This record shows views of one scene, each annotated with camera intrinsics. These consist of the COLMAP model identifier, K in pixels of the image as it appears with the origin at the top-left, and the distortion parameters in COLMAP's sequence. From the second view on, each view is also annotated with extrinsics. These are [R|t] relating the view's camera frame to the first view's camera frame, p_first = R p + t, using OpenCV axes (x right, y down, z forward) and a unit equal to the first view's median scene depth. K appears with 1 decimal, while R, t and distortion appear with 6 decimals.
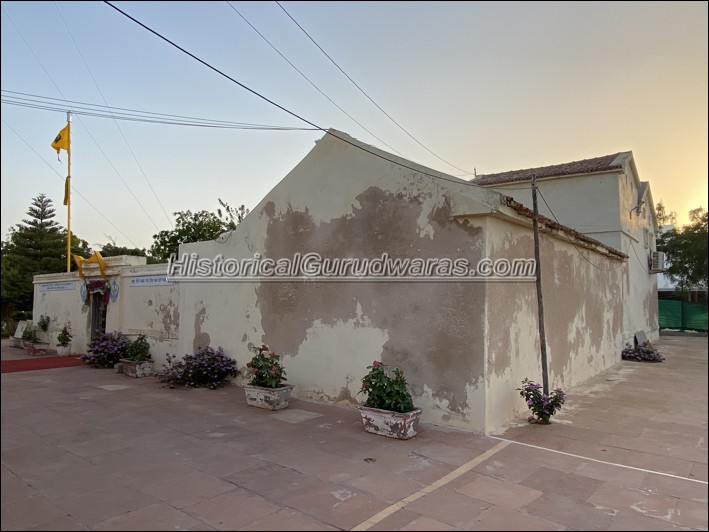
lens RADIAL K [[478.0, 0, 354.5], [0, 478.0, 266.0], [0, 0, 1]] dist [0.119389, -0.166982]
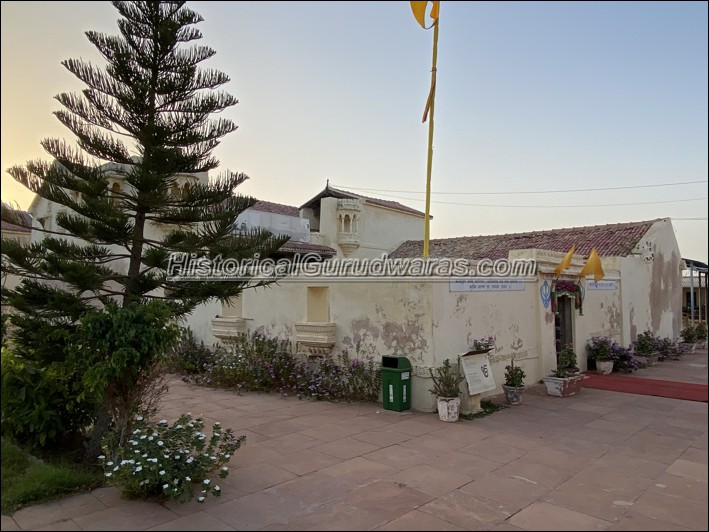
lens RADIAL K [[494.5, 0, 354.5], [0, 494.5, 266.0], [0, 0, 1]] dist [0.046923, -0.061032]
pose [[0.093476, 0.046350, 0.994542, -2.174752], [-0.073486, 0.996512, -0.039535, 0.101354], [-0.992906, -0.069390, 0.096556, 1.998364]]
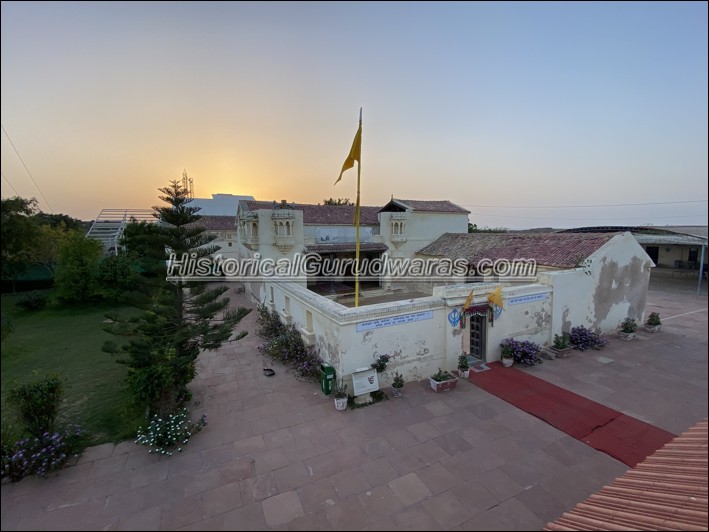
lens RADIAL K [[318.0, 0, 354.5], [0, 318.0, 266.0], [0, 0, 1]] dist [0.028713, -0.025636]
pose [[0.431837, -0.112373, 0.894924, -2.143302], [-0.048867, 0.987836, 0.147620, -0.268427], [-0.900627, -0.107480, 0.421093, 1.497194]]
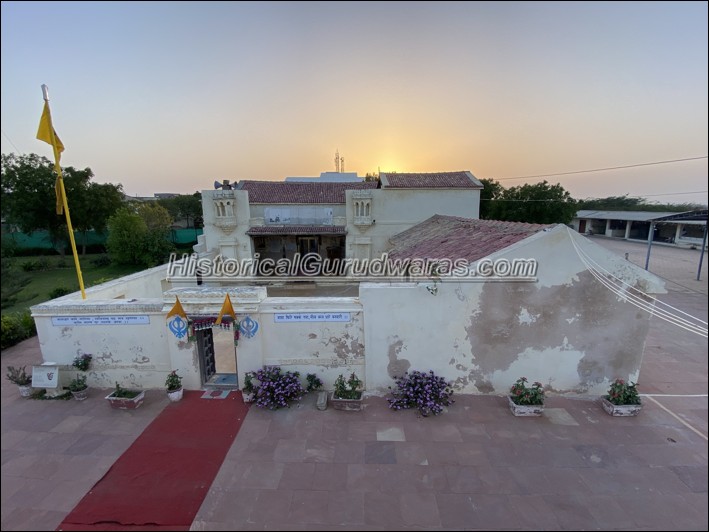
lens RADIAL K [[318.0, 0, 354.5], [0, 318.0, 266.0], [0, 0, 1]] dist [0.028713, -0.025636]
pose [[0.795306, -0.128699, 0.592389, -1.043504], [-0.025996, 0.969065, 0.245434, -0.358998], [-0.605650, -0.210595, 0.767357, 0.583942]]
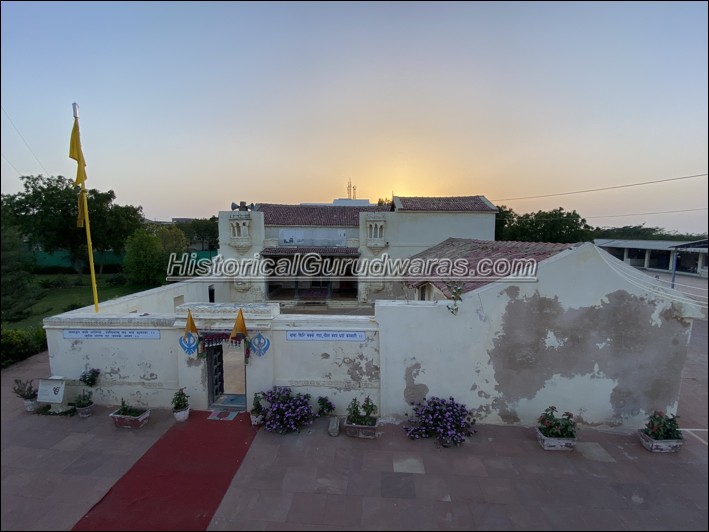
lens RADIAL K [[318.0, 0, 354.5], [0, 318.0, 266.0], [0, 0, 1]] dist [0.028713, -0.025636]
pose [[0.815659, -0.065889, 0.574768, -1.046173], [-0.037011, 0.985516, 0.165497, -0.324954], [-0.577348, -0.156262, 0.801406, 0.608610]]
